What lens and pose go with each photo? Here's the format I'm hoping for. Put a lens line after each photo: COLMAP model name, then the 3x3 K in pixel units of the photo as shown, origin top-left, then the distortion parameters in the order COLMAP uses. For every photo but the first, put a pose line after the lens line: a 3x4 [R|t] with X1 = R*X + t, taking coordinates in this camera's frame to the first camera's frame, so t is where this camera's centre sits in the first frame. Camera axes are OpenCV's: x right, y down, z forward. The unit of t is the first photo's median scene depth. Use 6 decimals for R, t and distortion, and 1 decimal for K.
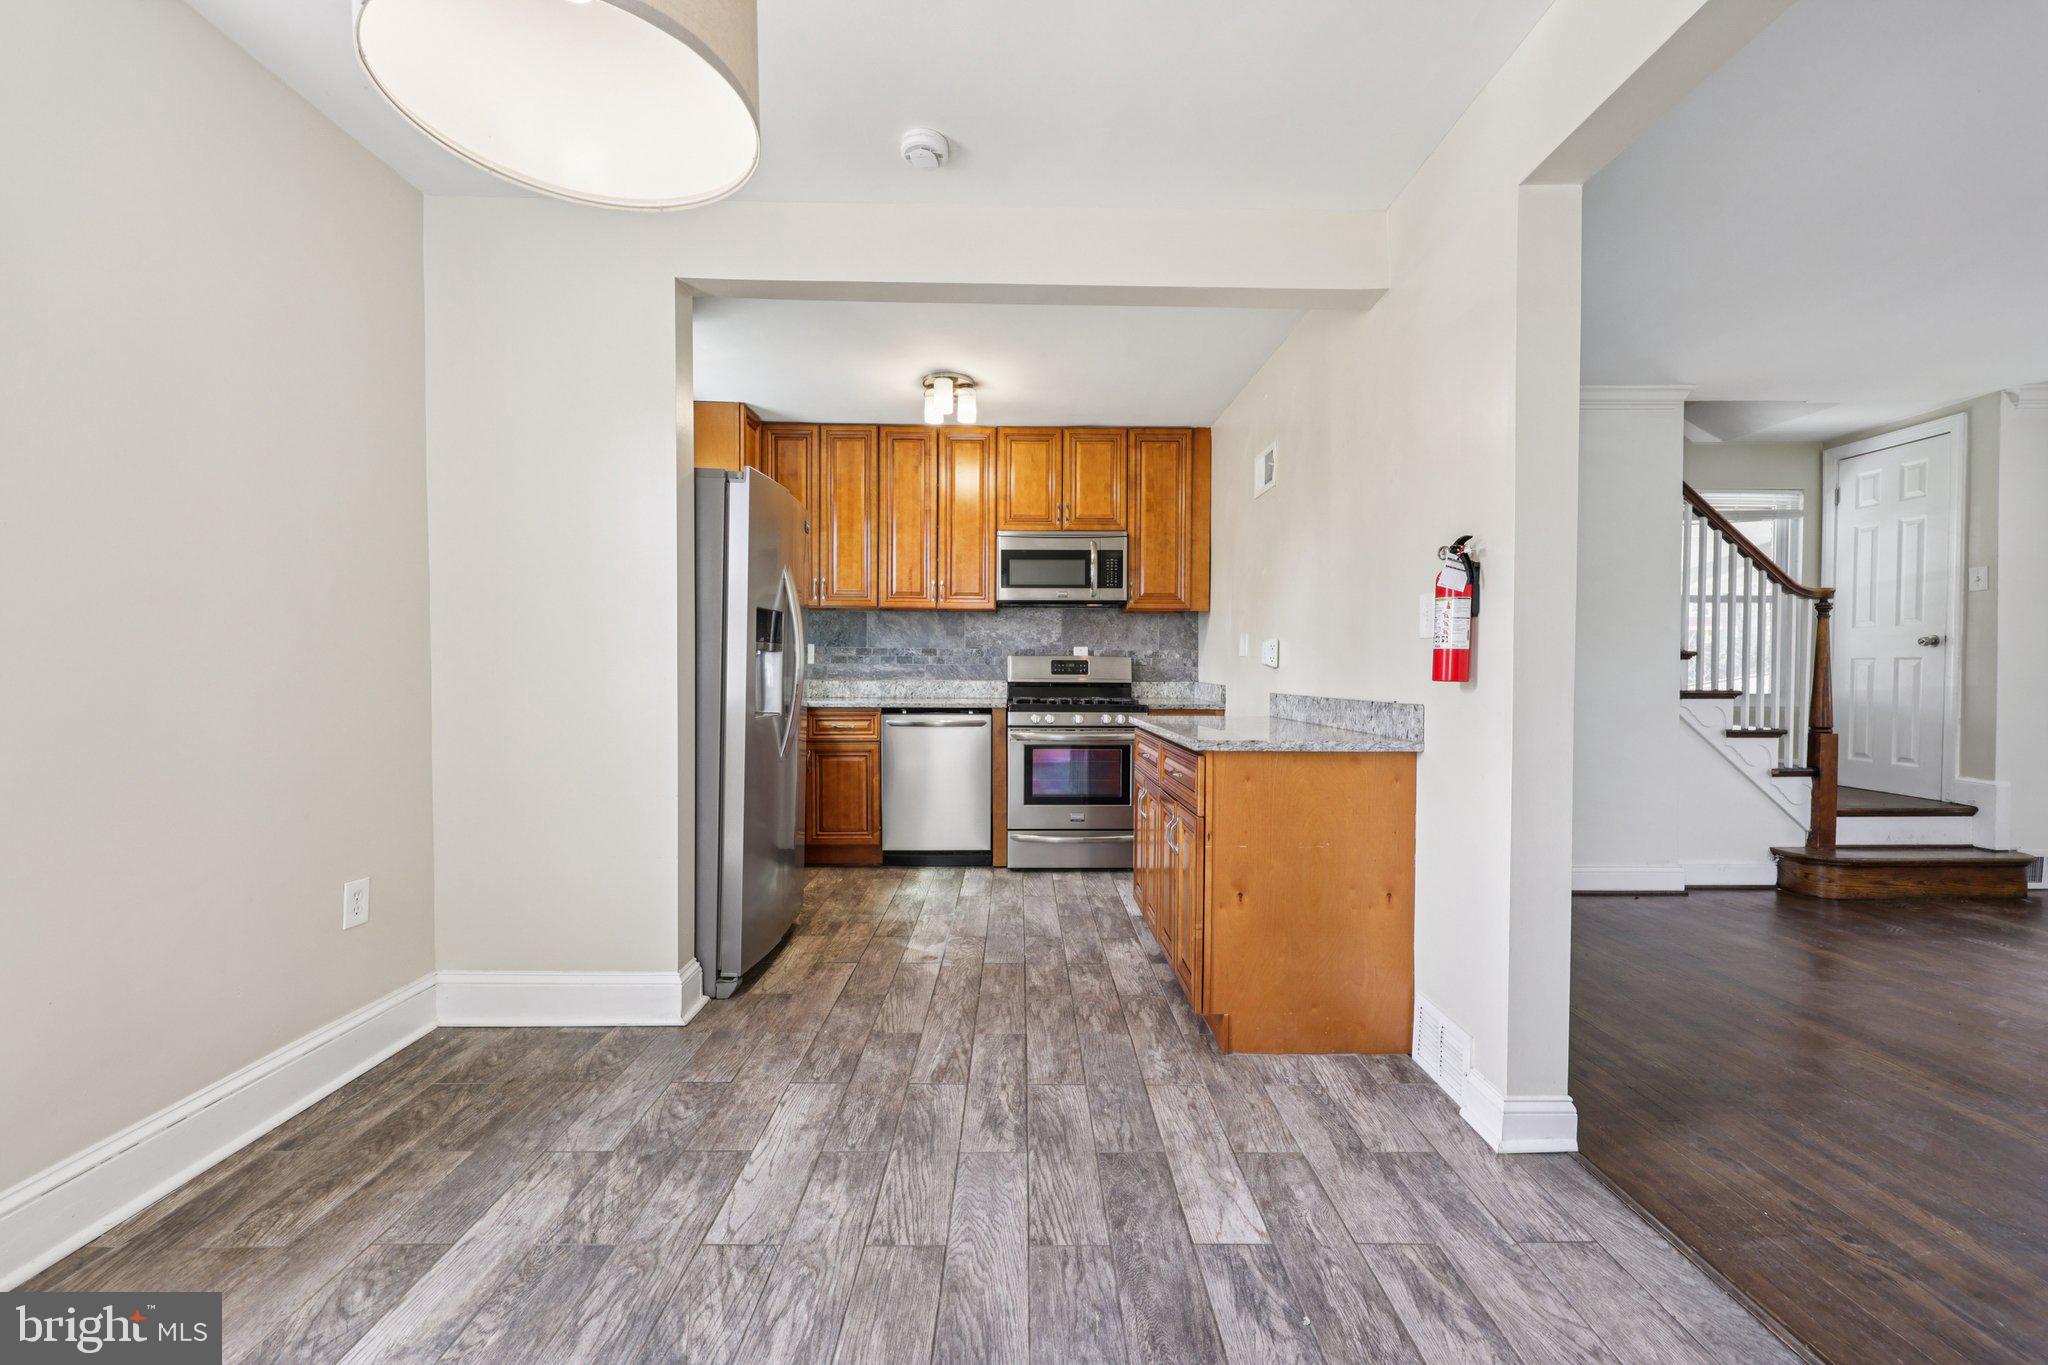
lens RADIAL K [[829.3, 0, 1029.0], [0, 829.3, 683.9], [0, 0, 1]] dist [0.001064, -0.000040]
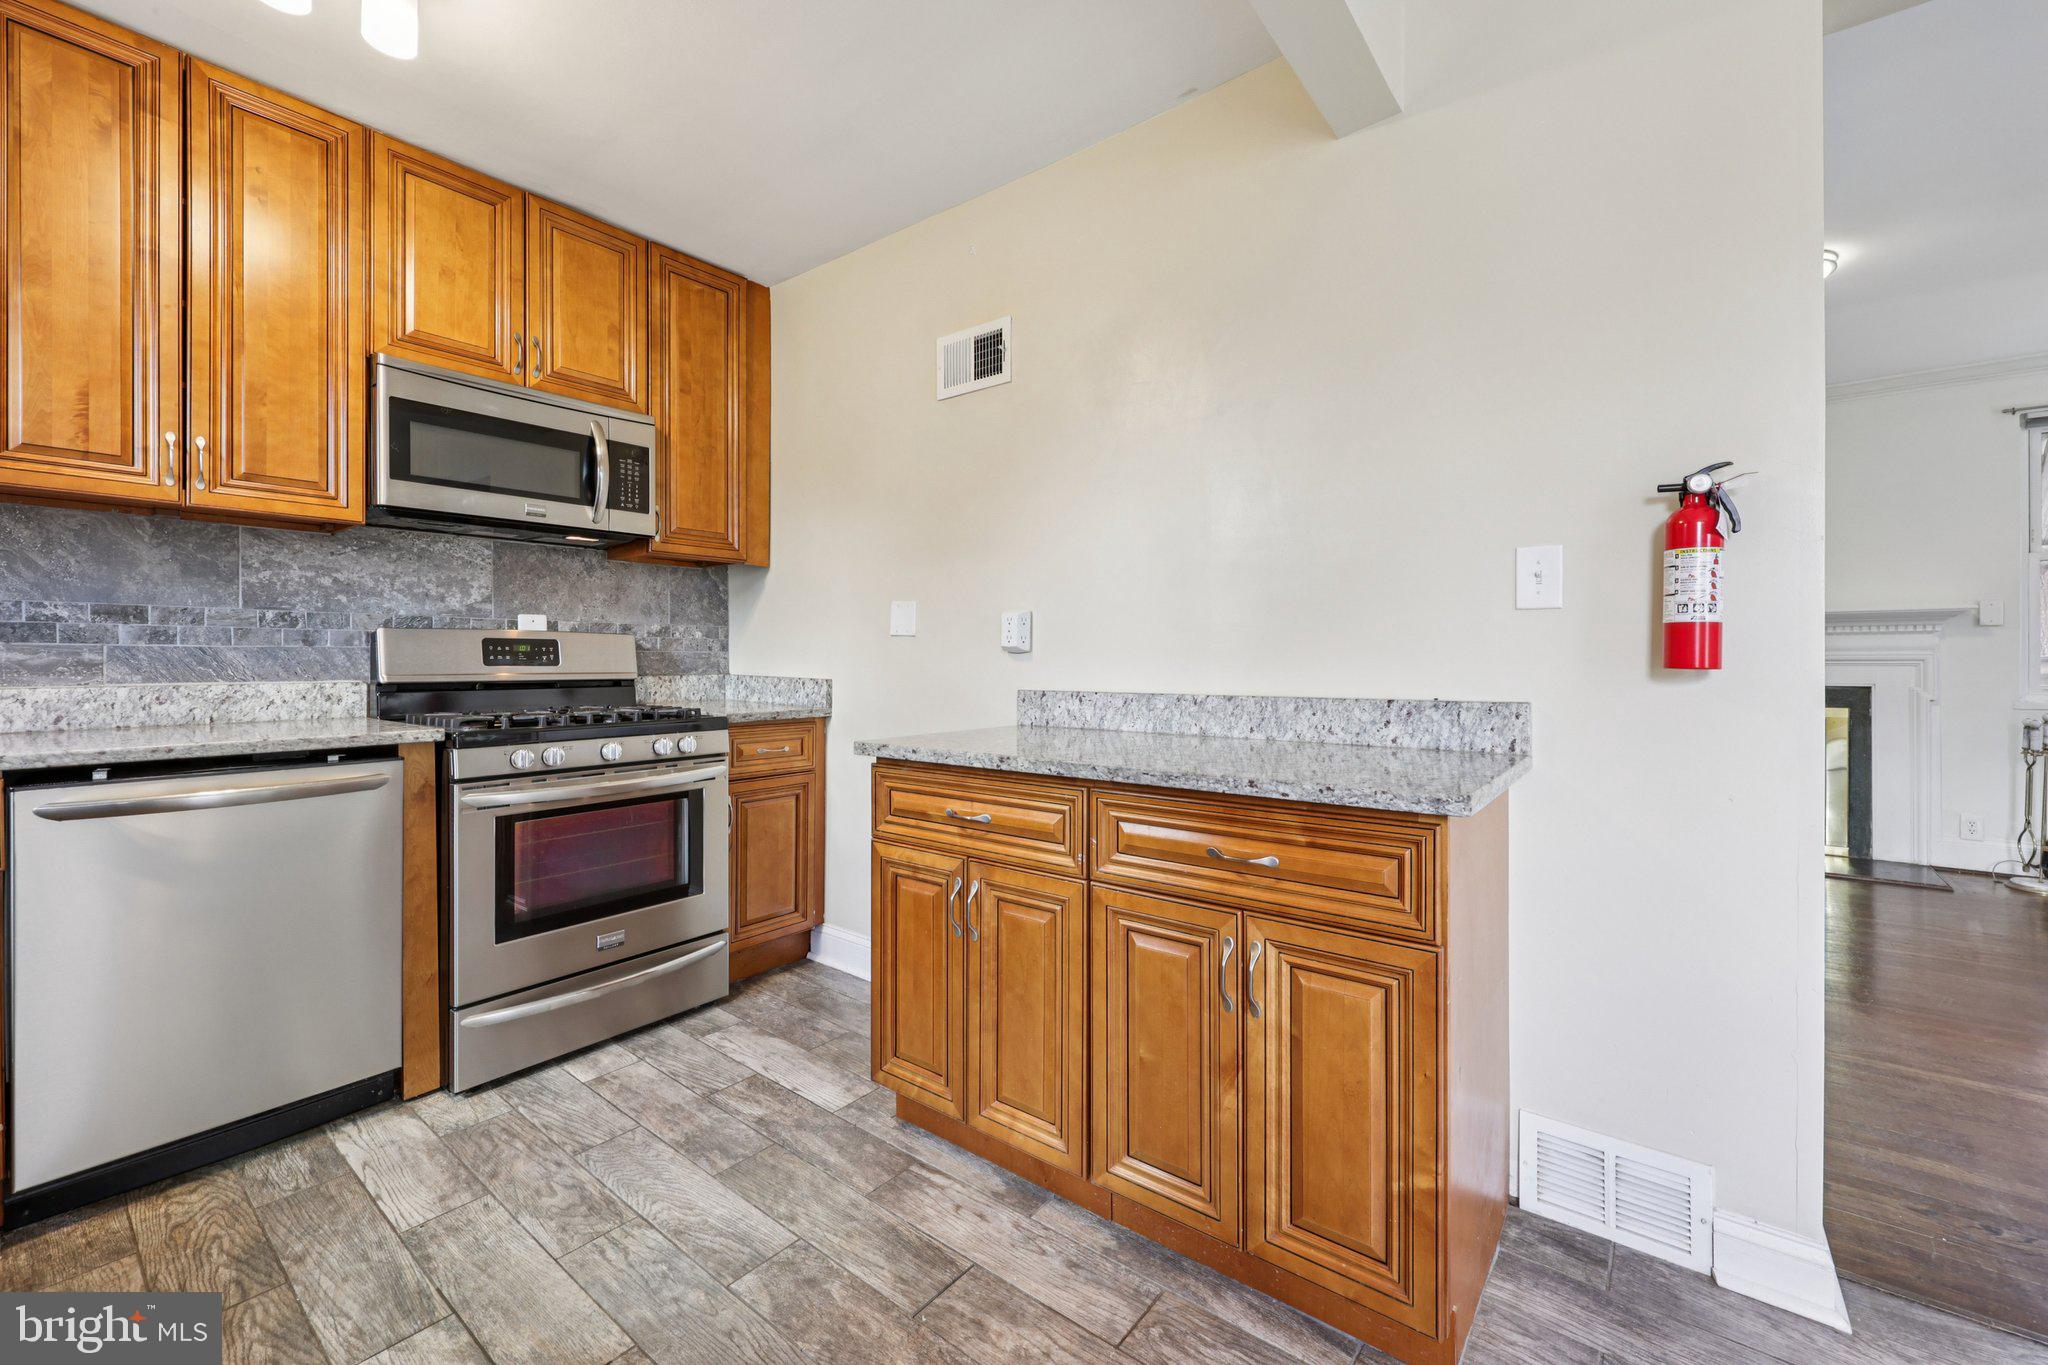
lens RADIAL K [[825.0, 0, 1010.4], [0, 825.0, 661.9], [0, 0, 1]] dist [-0.000163, -0.000070]
pose [[0.628099, -0.008070, 0.778092, -0.185229], [0.016707, 0.999856, -0.003115, -0.007784], [-0.777954, 0.014956, 0.628143, 0.477736]]
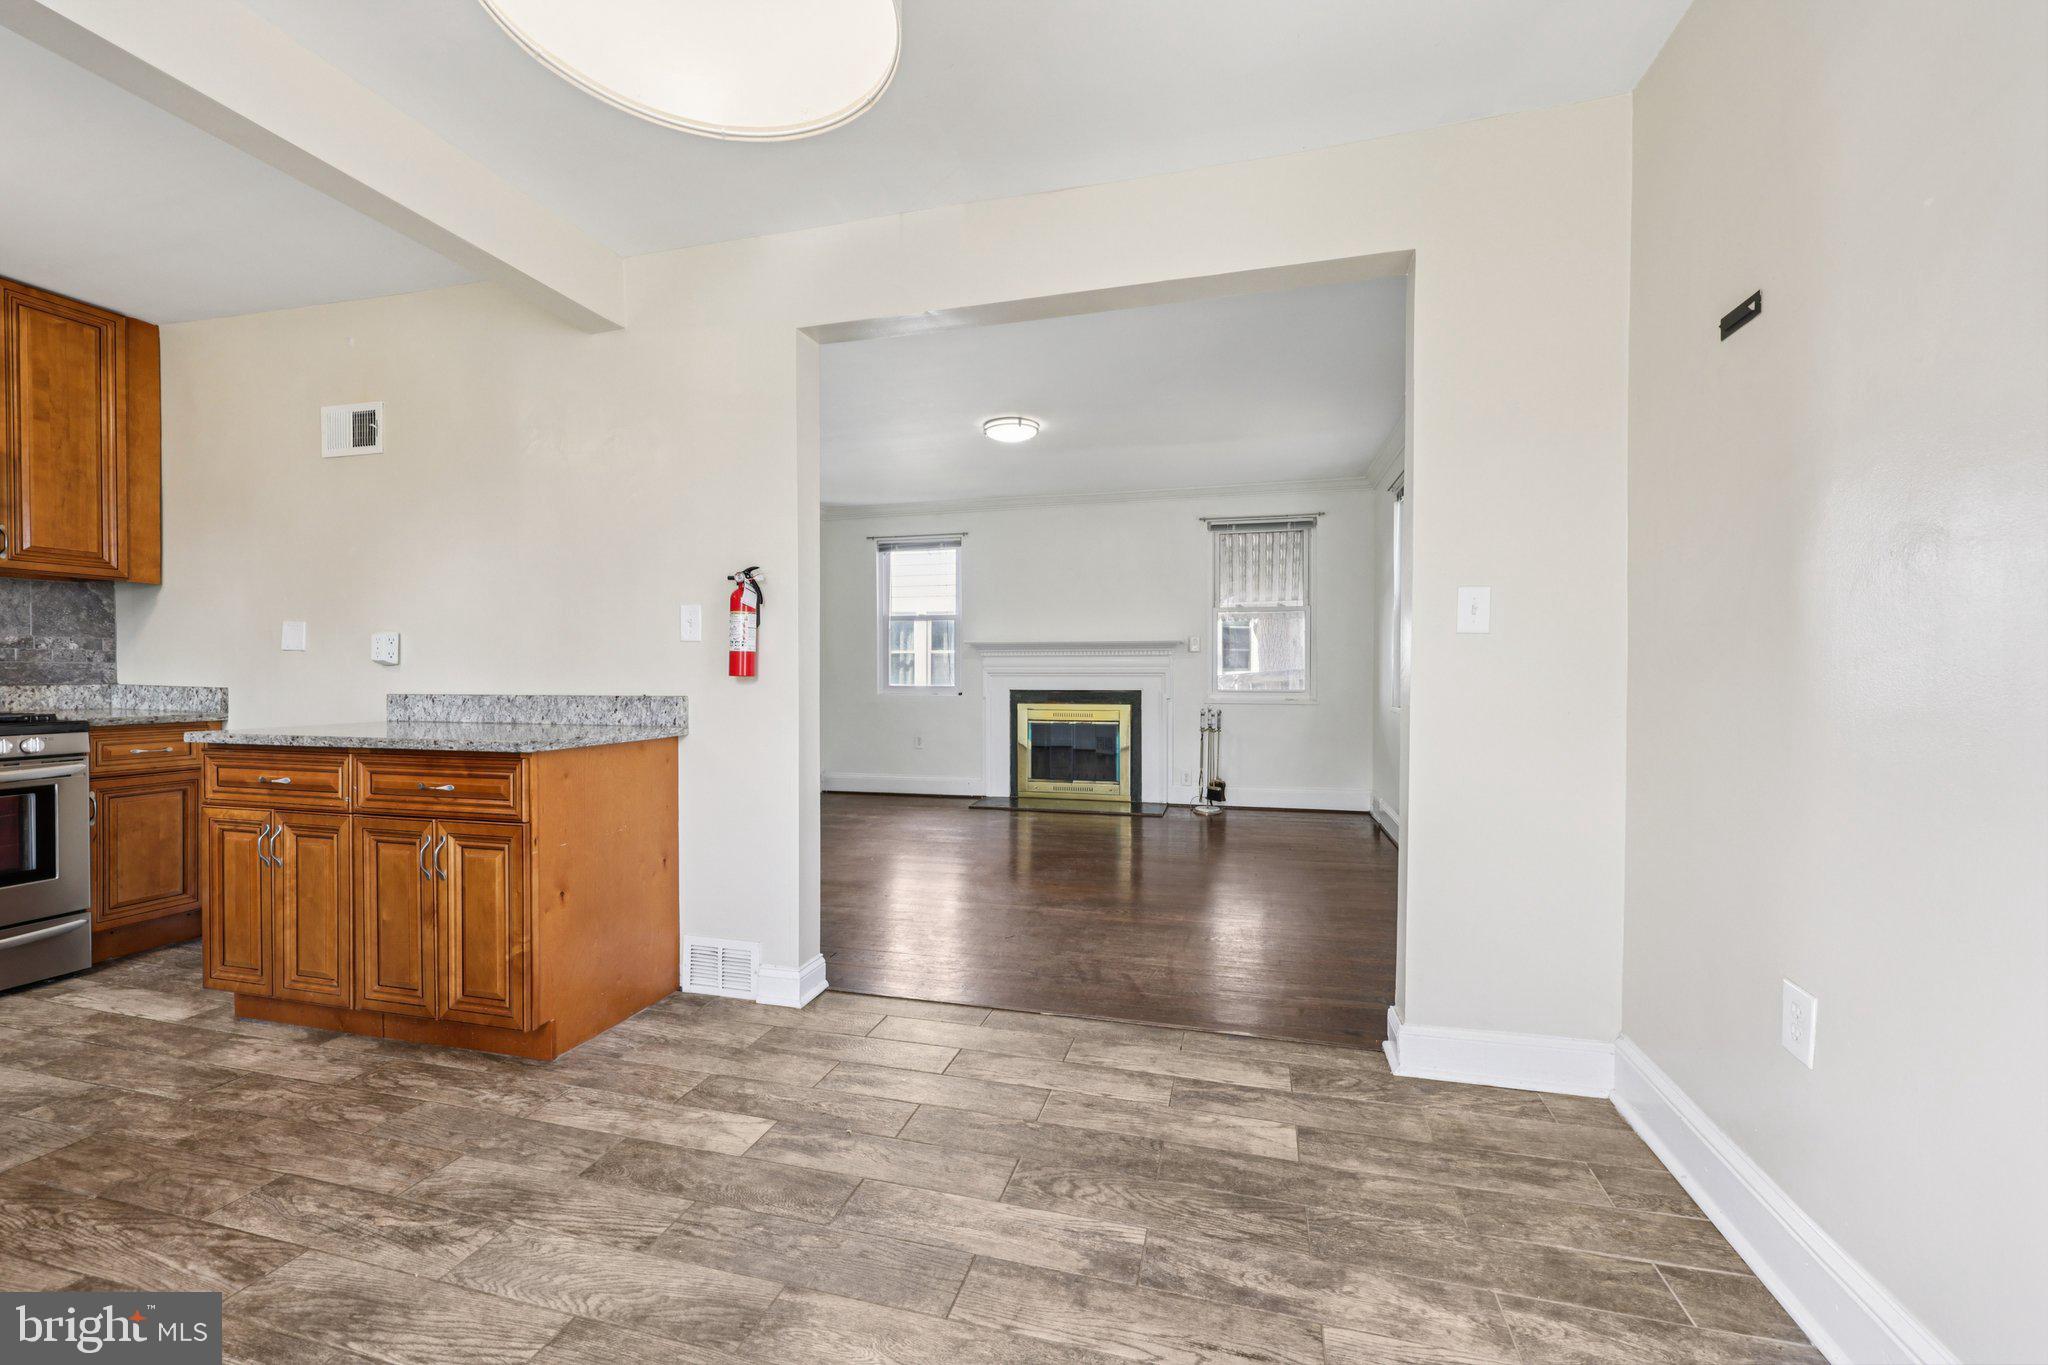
lens RADIAL K [[829.3, 0, 1029.0], [0, 829.3, 683.9], [0, 0, 1]] dist [0.001064, -0.000040]
pose [[0.261429, -0.017729, 0.965060, -0.297550], [0.015665, 0.999778, 0.014124, -0.001062], [-0.965096, 0.011425, 0.261648, 0.106884]]
